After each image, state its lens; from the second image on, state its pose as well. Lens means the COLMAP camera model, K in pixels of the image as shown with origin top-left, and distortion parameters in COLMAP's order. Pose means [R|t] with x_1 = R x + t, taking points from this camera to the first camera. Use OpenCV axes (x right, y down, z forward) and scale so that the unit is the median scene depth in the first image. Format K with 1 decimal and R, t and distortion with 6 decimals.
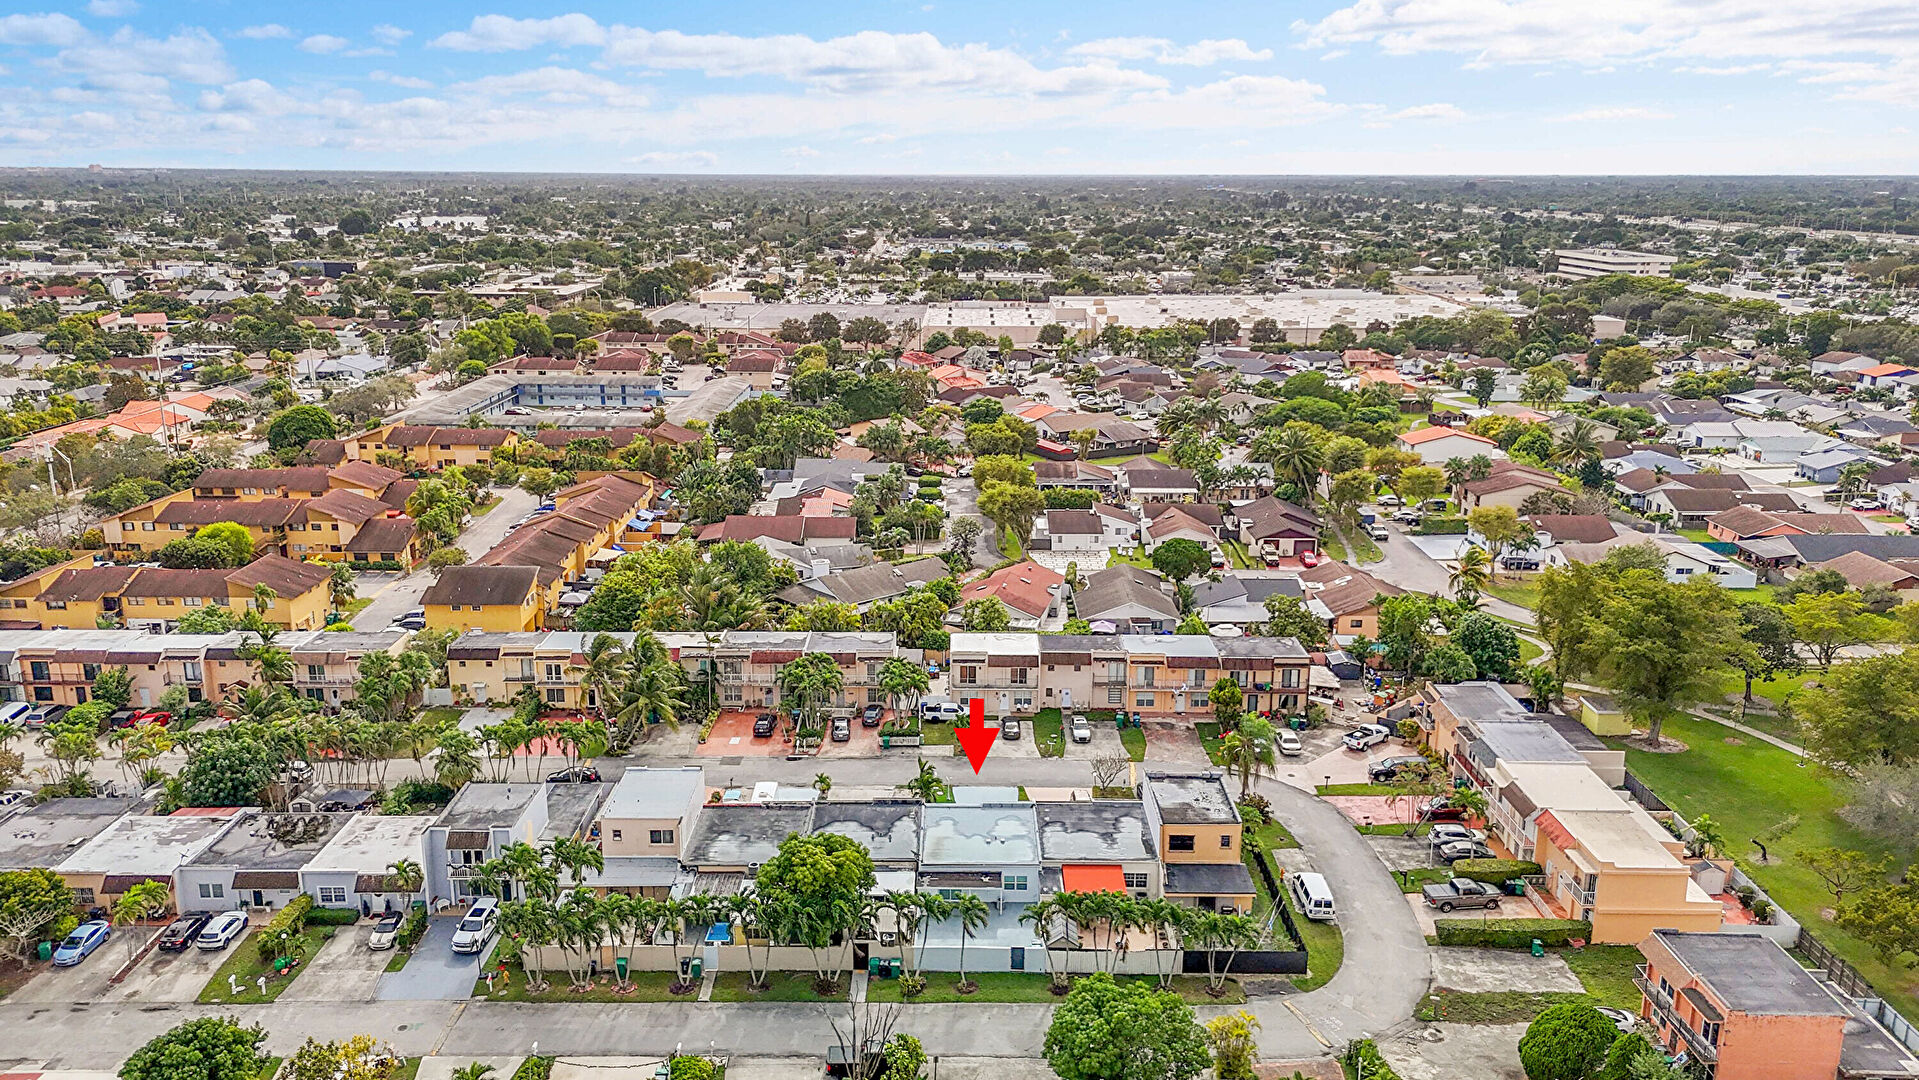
lens RADIAL K [[1398.8, 0, 955.6], [0, 1398.8, 555.8], [0, 0, 1]] dist [0.068368, -0.009238]
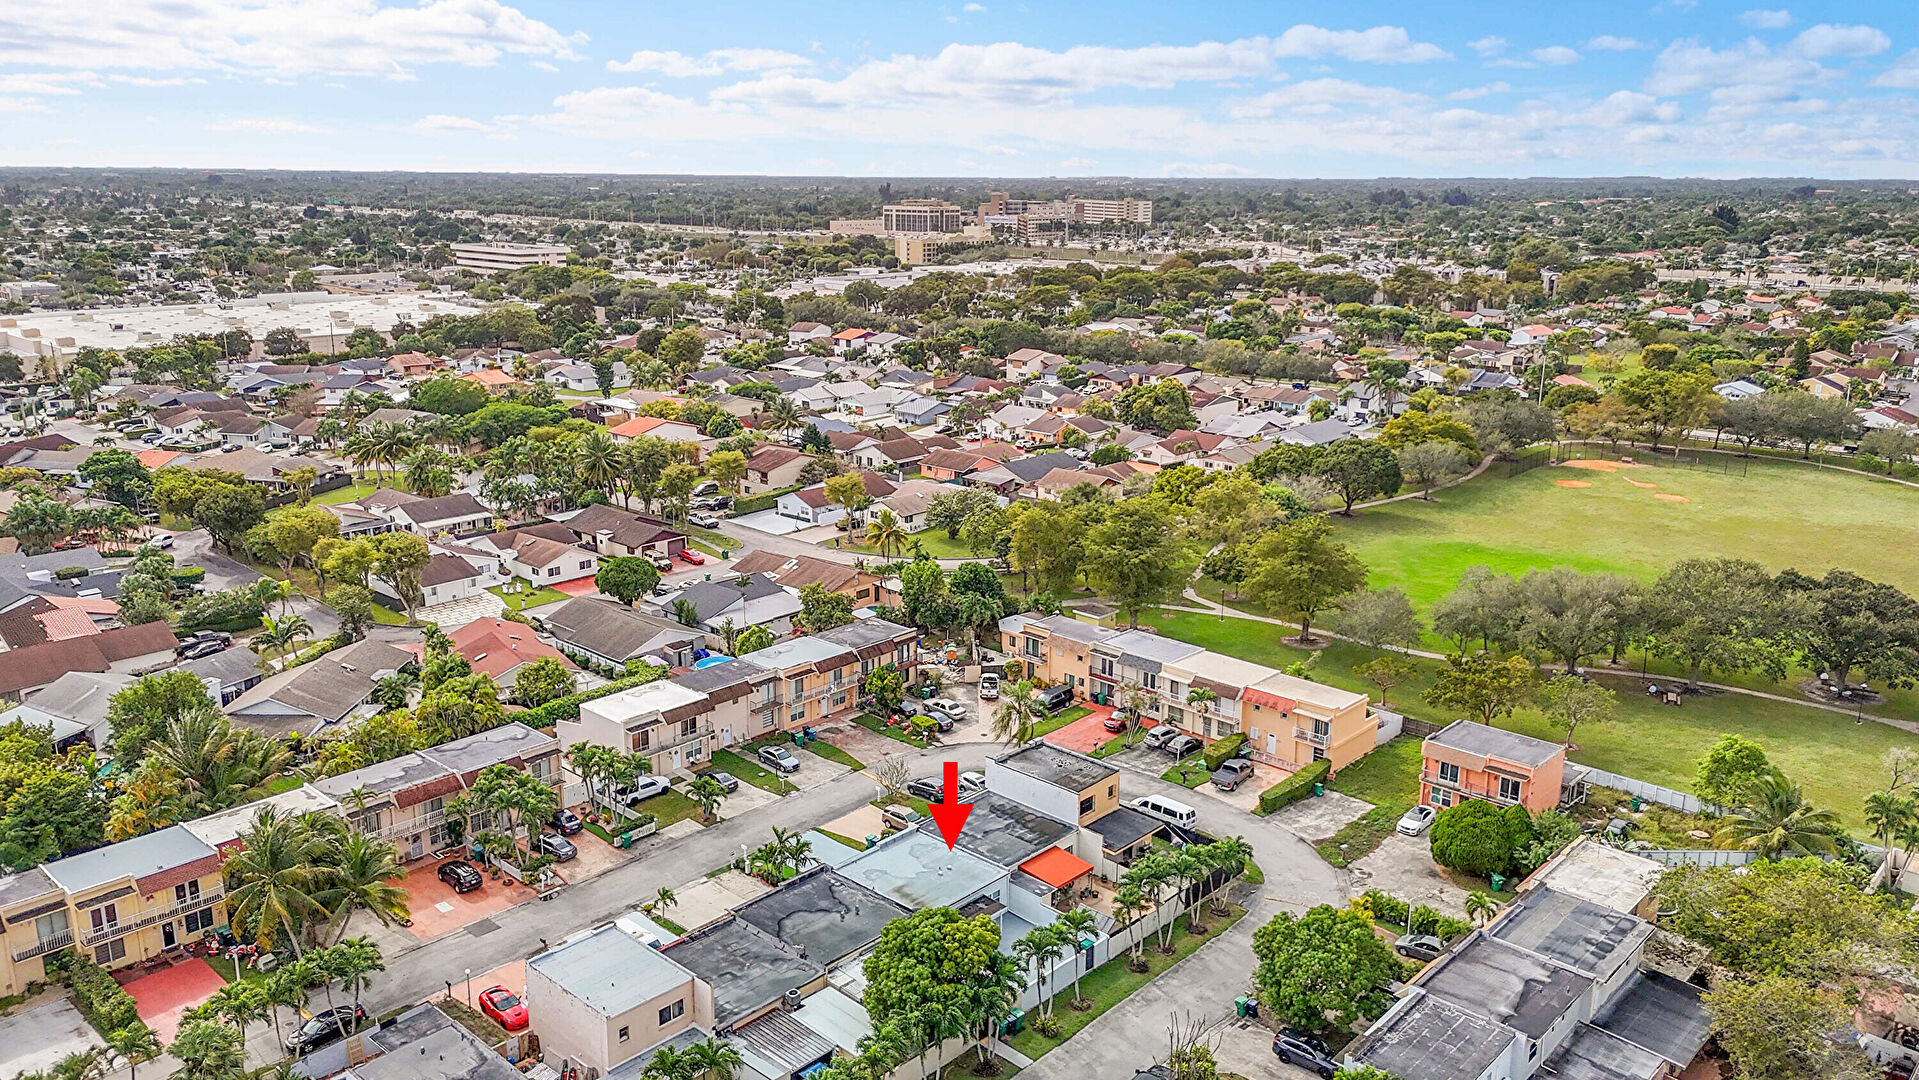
lens RADIAL K [[1398.8, 0, 954.1], [0, 1398.8, 525.4], [0, 0, 1]] dist [0.068368, -0.009238]
pose [[0.684112, -0.179863, 0.706853, -0.459141], [0.191193, 0.979452, 0.064185, -0.067705], [-0.703873, 0.091235, 0.704443, 0.224184]]
